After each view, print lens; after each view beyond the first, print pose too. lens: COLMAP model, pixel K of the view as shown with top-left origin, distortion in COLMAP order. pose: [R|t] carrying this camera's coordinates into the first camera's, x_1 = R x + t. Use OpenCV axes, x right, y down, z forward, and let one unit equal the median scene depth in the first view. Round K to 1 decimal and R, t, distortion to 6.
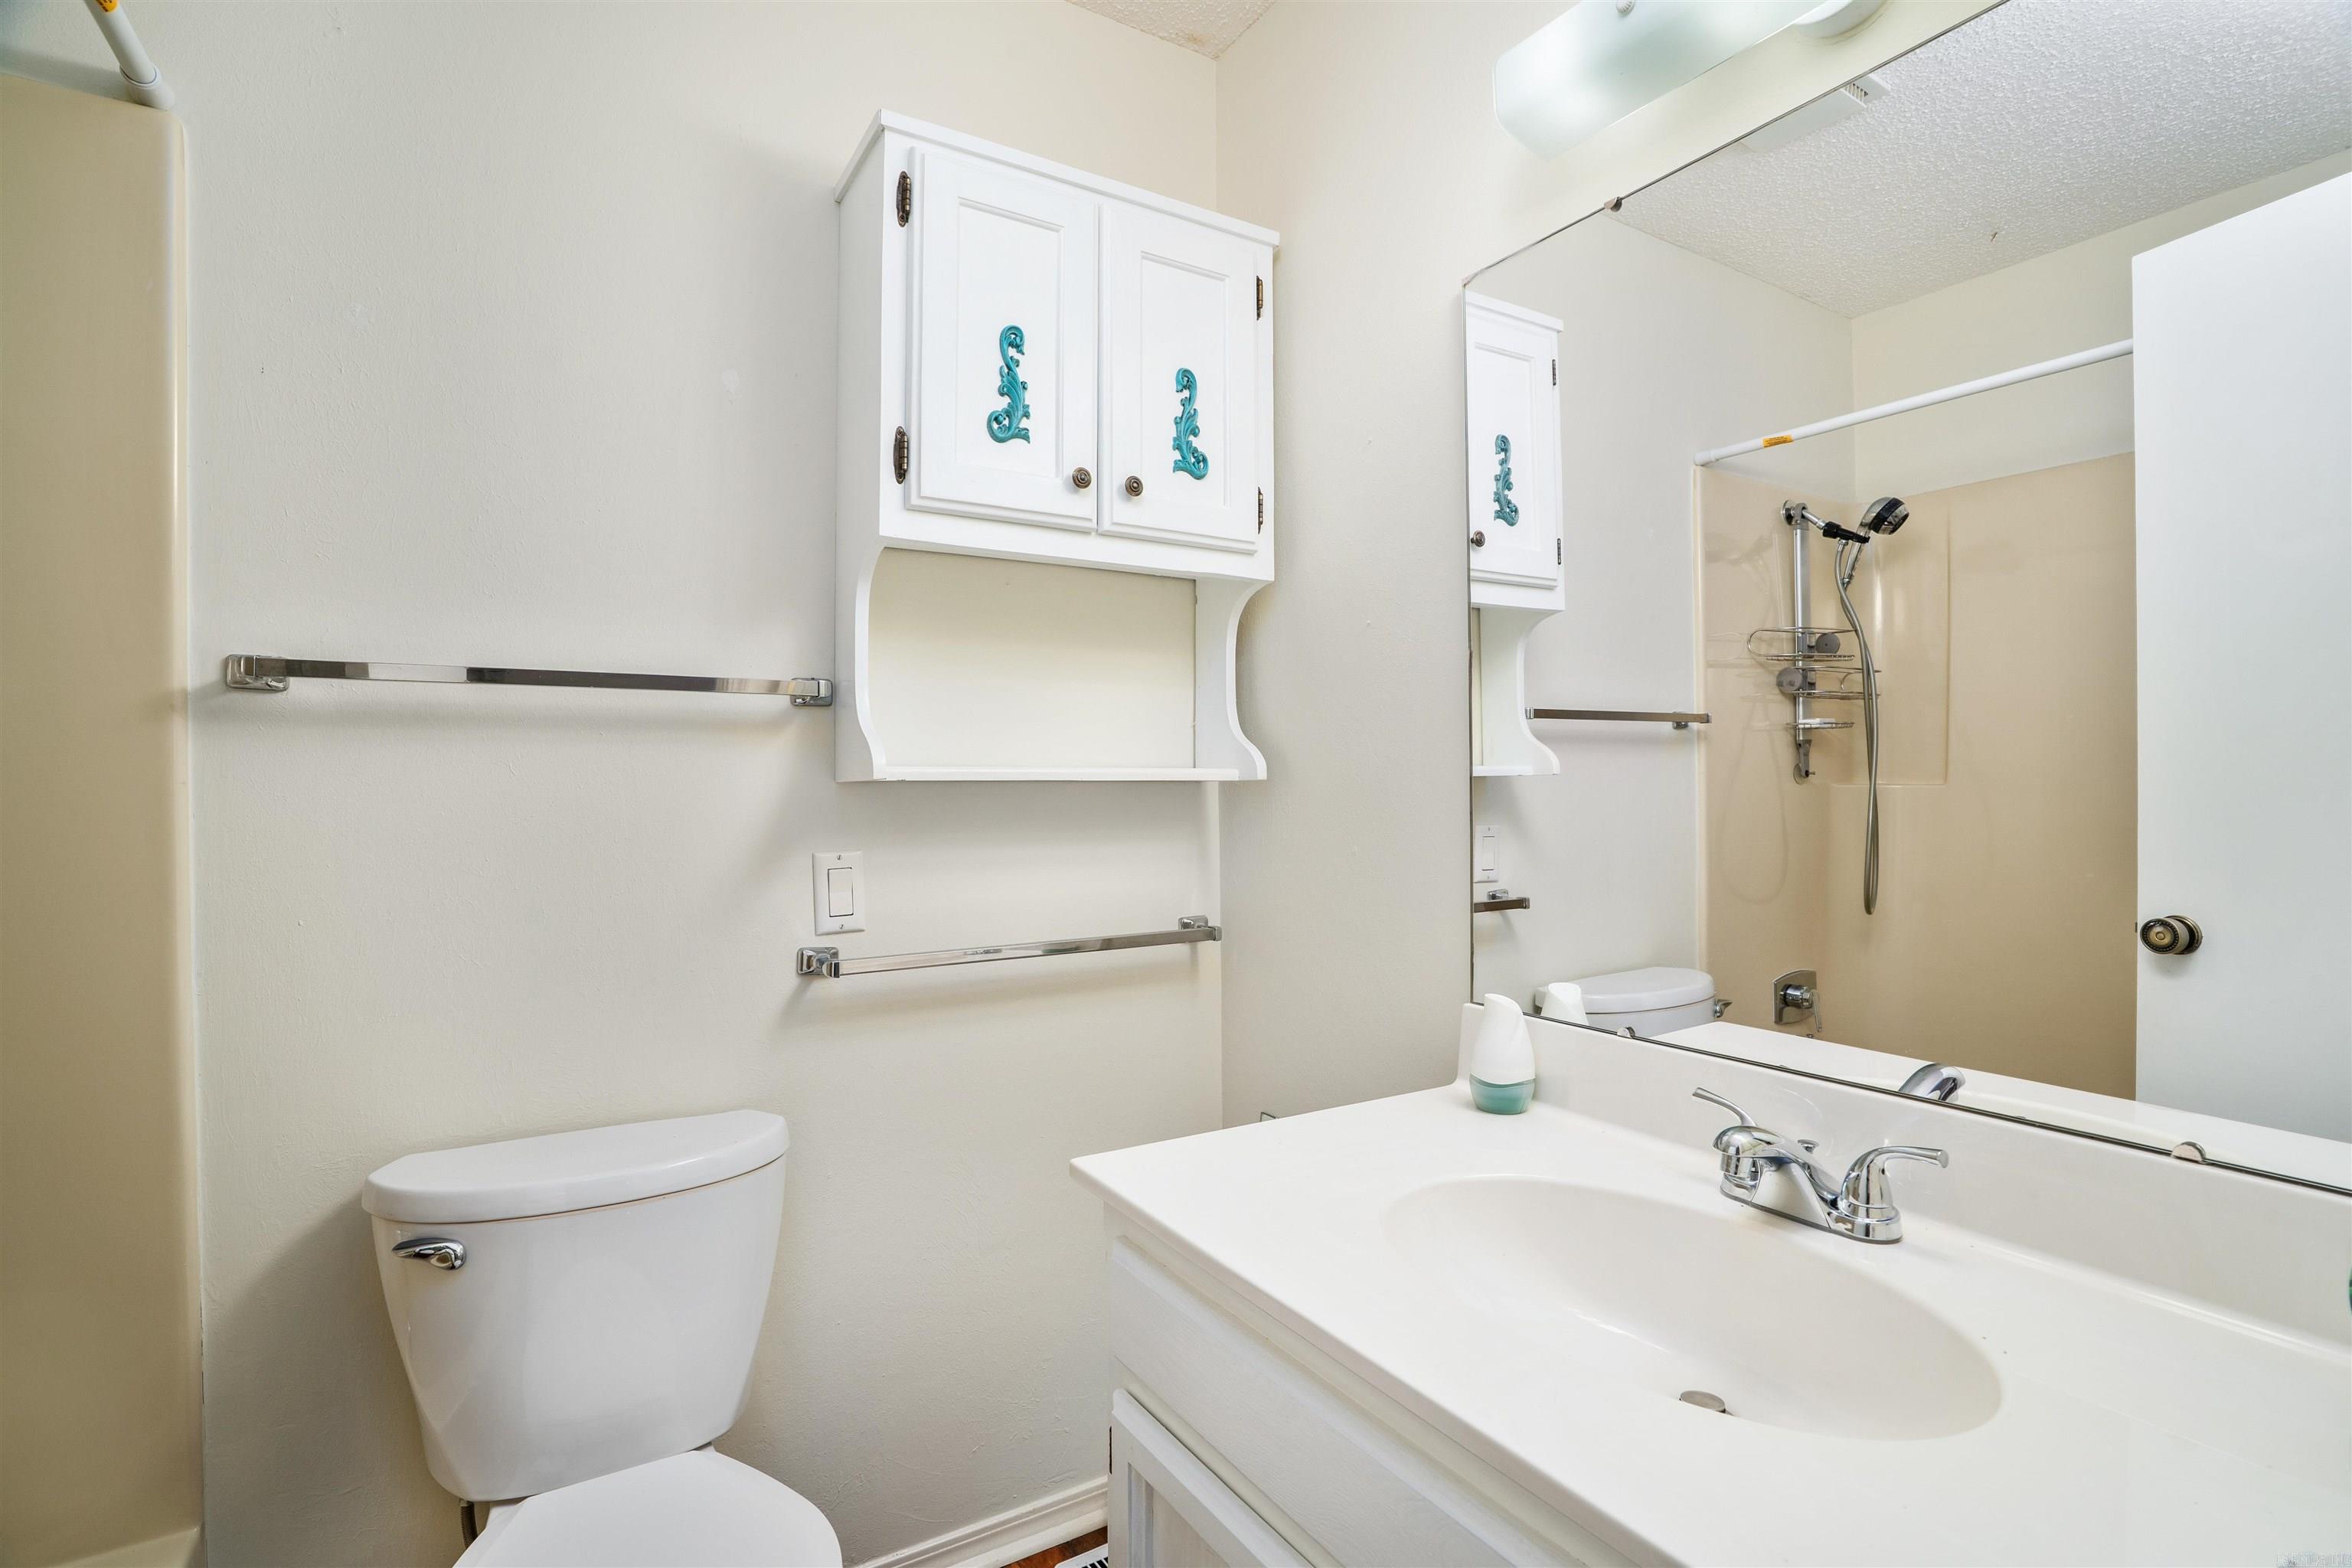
lens RADIAL K [[1060.0, 0, 1169.8], [0, 1060.0, 786.8], [0, 0, 1]] dist [-0.012655, 0.000643]
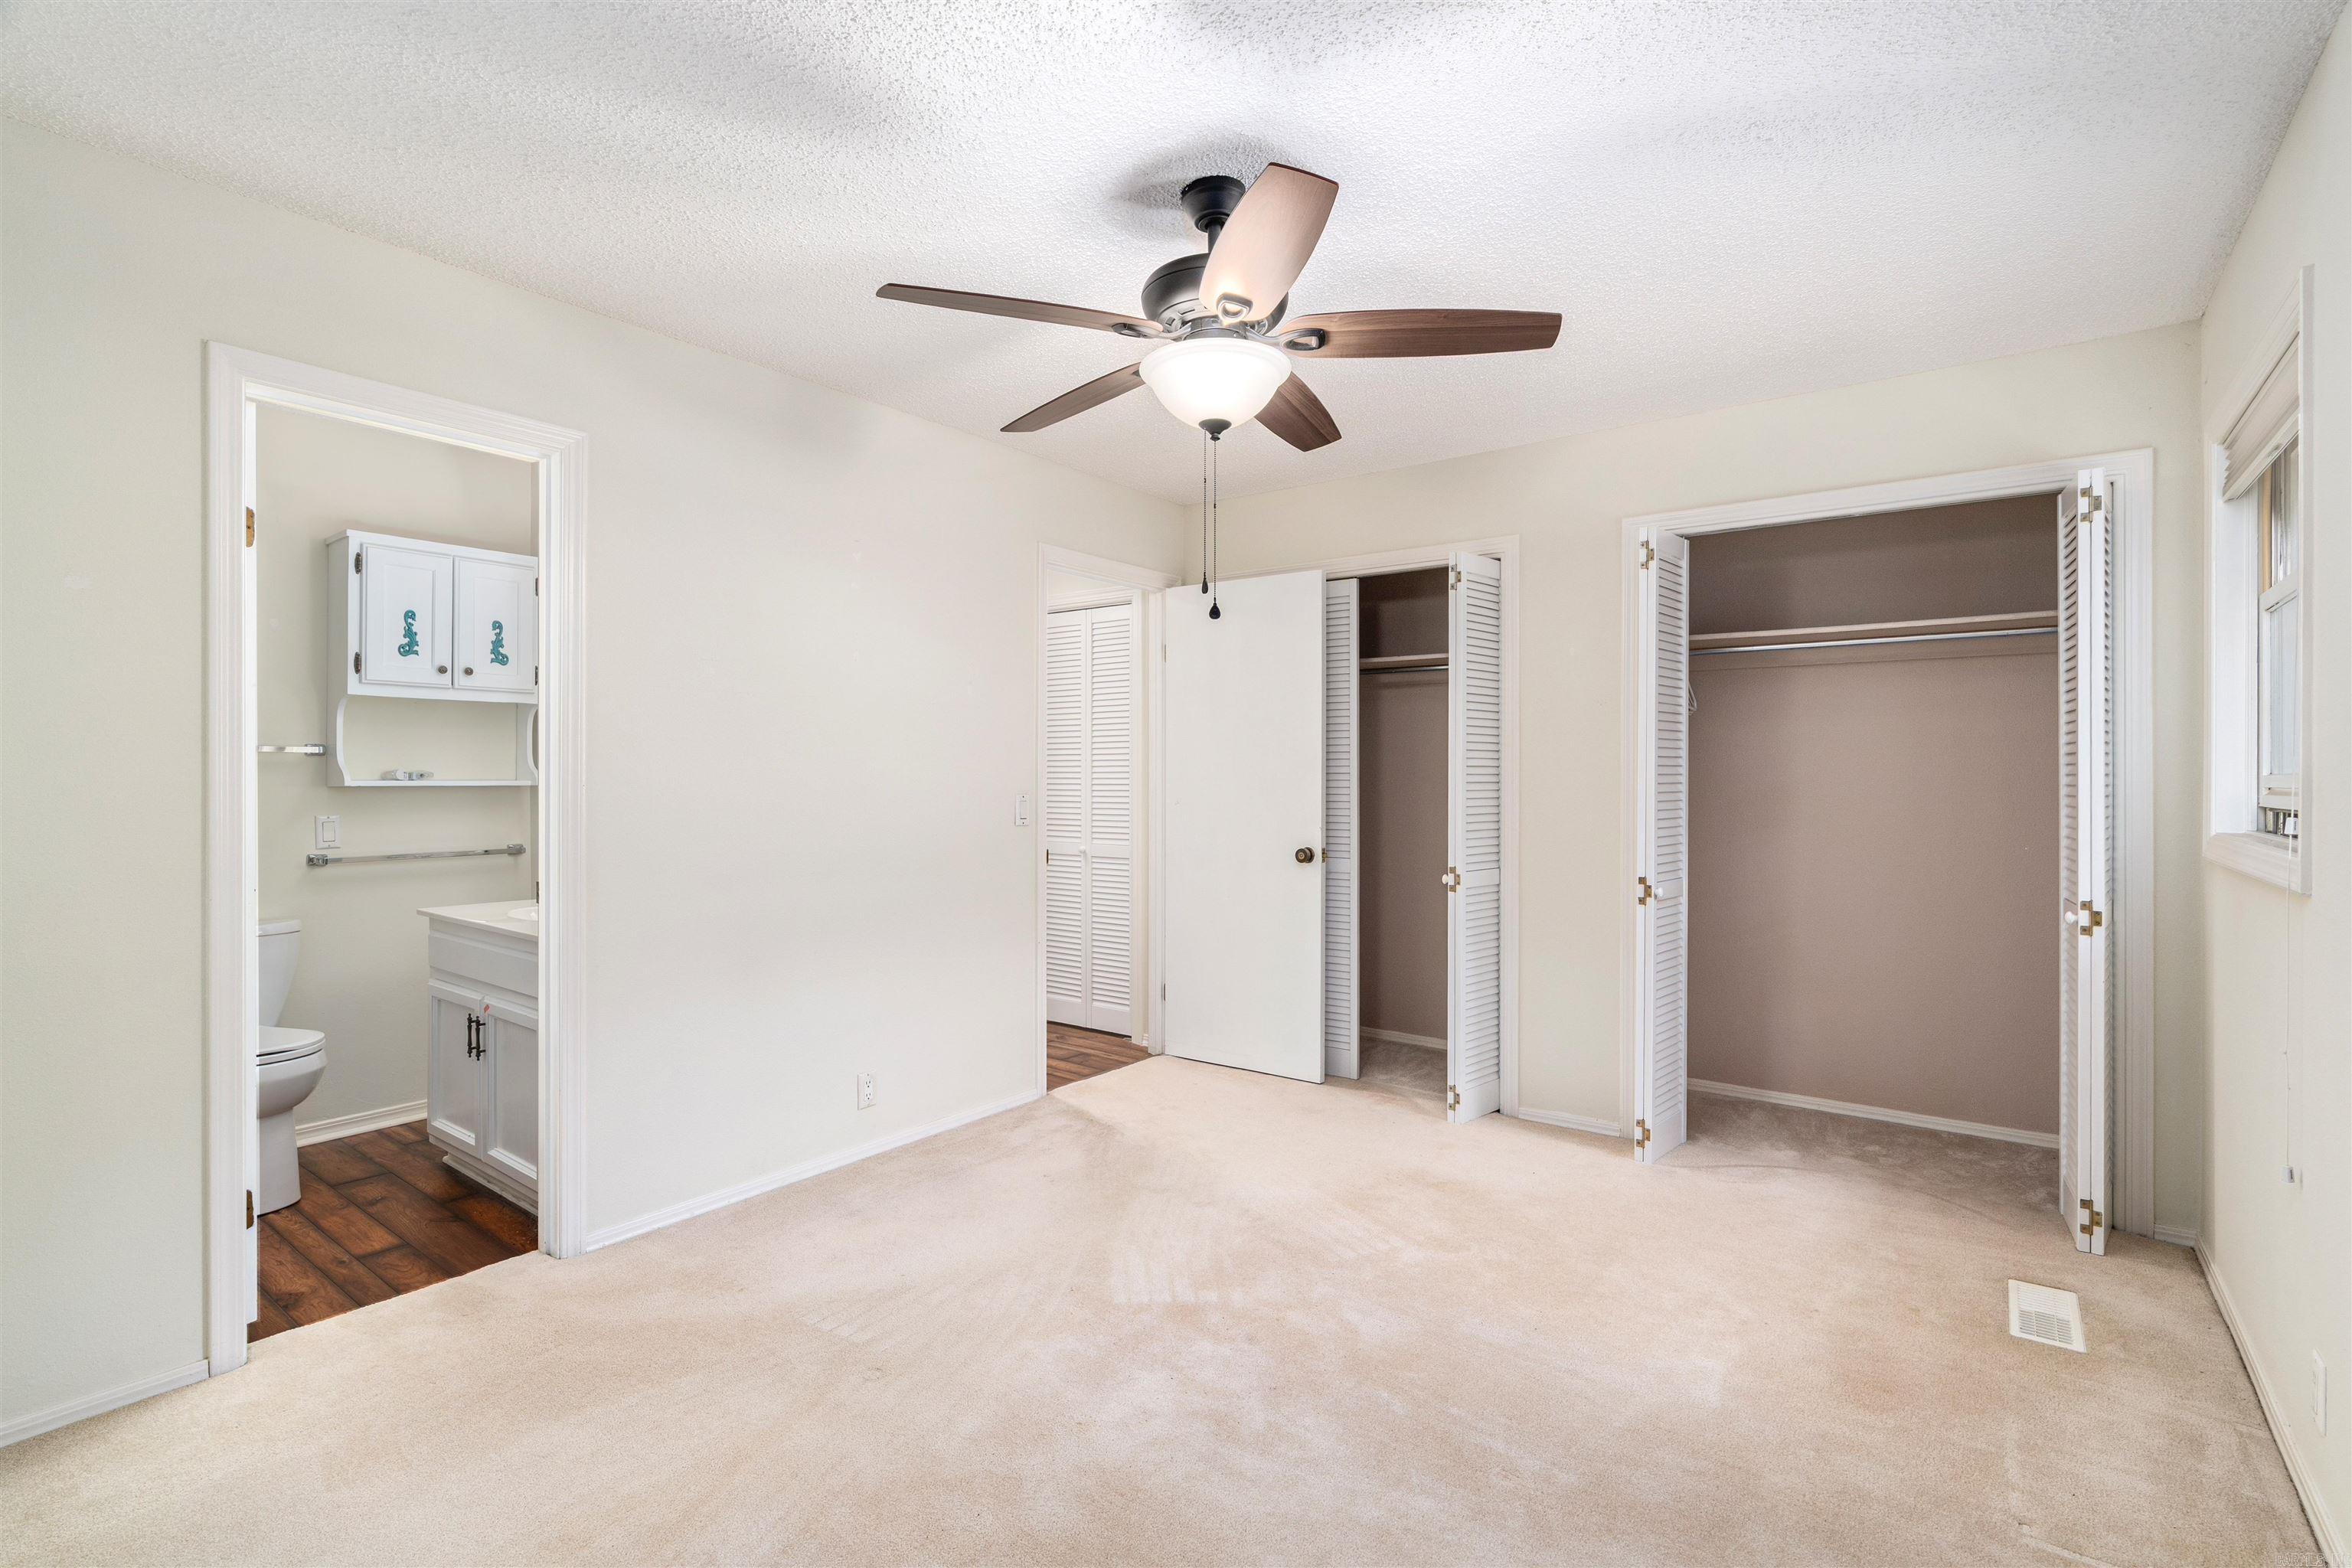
lens RADIAL K [[1060.0, 0, 1190.7], [0, 1060.0, 790.4], [0, 0, 1]] dist [-0.012655, 0.000643]
pose [[0.920454, 0.002659, 0.390841, 0.597167], [-0.008686, 0.999869, 0.013654, -0.047665], [-0.390753, -0.015962, 0.920357, -2.100074]]
